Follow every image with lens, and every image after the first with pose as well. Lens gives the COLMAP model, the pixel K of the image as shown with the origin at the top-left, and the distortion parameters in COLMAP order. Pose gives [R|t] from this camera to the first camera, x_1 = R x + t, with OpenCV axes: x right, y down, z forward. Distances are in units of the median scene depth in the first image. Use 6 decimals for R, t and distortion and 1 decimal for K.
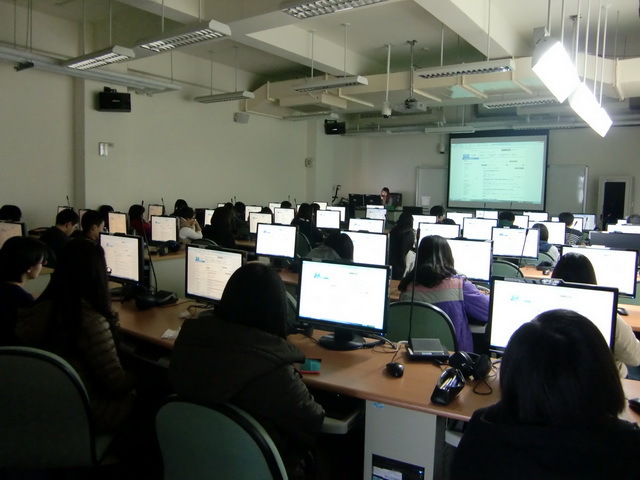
lens RADIAL K [[496.8, 0, 321.7], [0, 496.8, 231.0], [0, 0, 1]] dist [-0.110323, 0.089587]
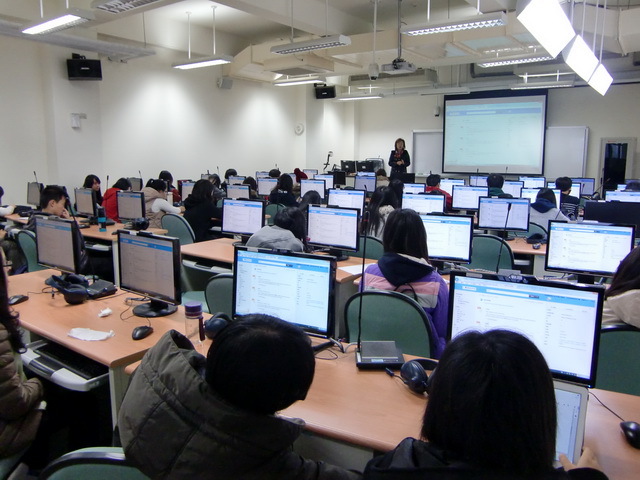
lens RADIAL K [[496.8, 0, 321.7], [0, 496.8, 231.0], [0, 0, 1]] dist [-0.110323, 0.089587]
pose [[0.999797, -0.019515, -0.004986, 0.031170], [0.019814, 0.997405, 0.069210, -0.008166], [0.003623, -0.069294, 0.997590, 0.041634]]
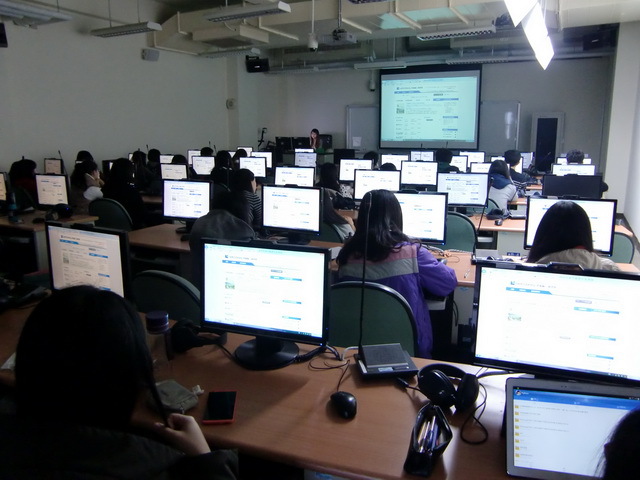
lens RADIAL K [[496.8, 0, 321.7], [0, 496.8, 231.0], [0, 0, 1]] dist [-0.110323, 0.089587]
pose [[0.989440, -0.053621, 0.134658, 0.009048], [0.037670, 0.992260, 0.118326, -0.009364], [-0.139961, -0.112004, 0.983802, 0.081657]]
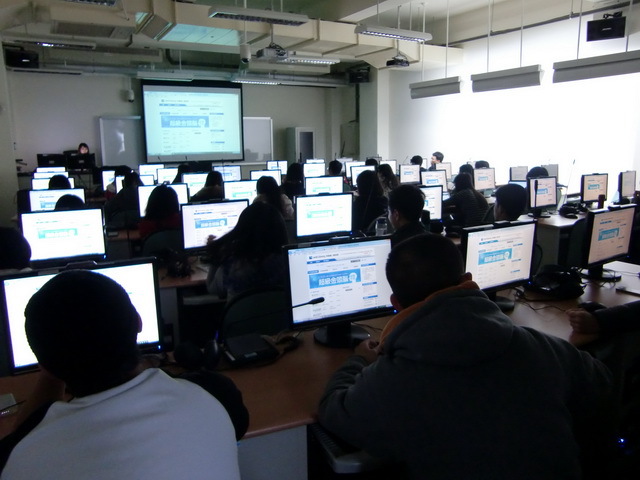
lens RADIAL K [[496.8, 0, 321.7], [0, 496.8, 231.0], [0, 0, 1]] dist [-0.110323, 0.089587]
pose [[0.422892, -0.182722, 0.887567, -0.668649], [0.092398, 0.983049, 0.158355, -0.059834], [-0.901457, 0.015042, 0.432607, 0.516750]]
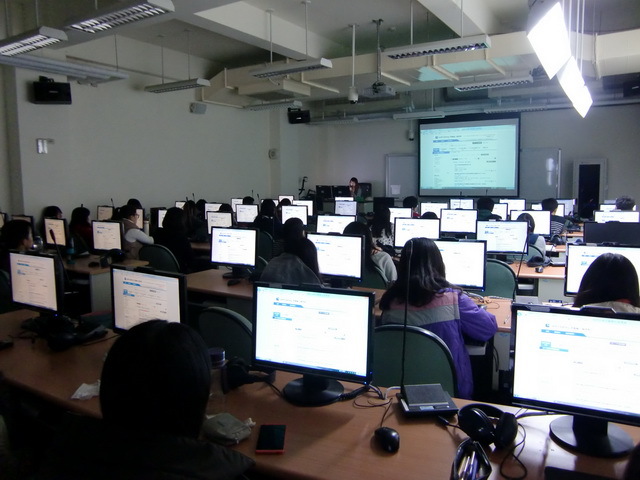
lens RADIAL K [[499.0, 0, 322.4], [0, 499.0, 229.1], [0, 0, 1]] dist [-0.104362, 0.087539]
pose [[0.997257, -0.038494, 0.063213, 0.004513], [0.037507, 0.999156, 0.016723, -0.010215], [-0.063803, -0.014307, 0.997860, 0.065513]]
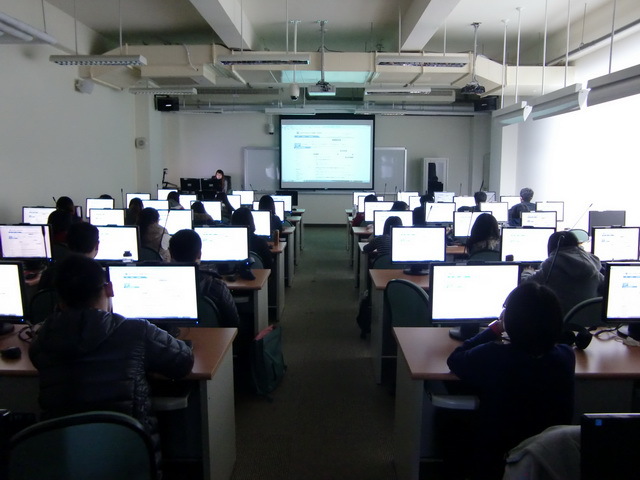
lens RADIAL K [[499.0, 0, 322.4], [0, 499.0, 229.1], [0, 0, 1]] dist [-0.104362, 0.087539]
pose [[0.825144, -0.082987, 0.558794, -0.387654], [0.057597, 0.996355, 0.062918, -0.038974], [-0.561978, -0.019732, 0.826917, 0.181309]]
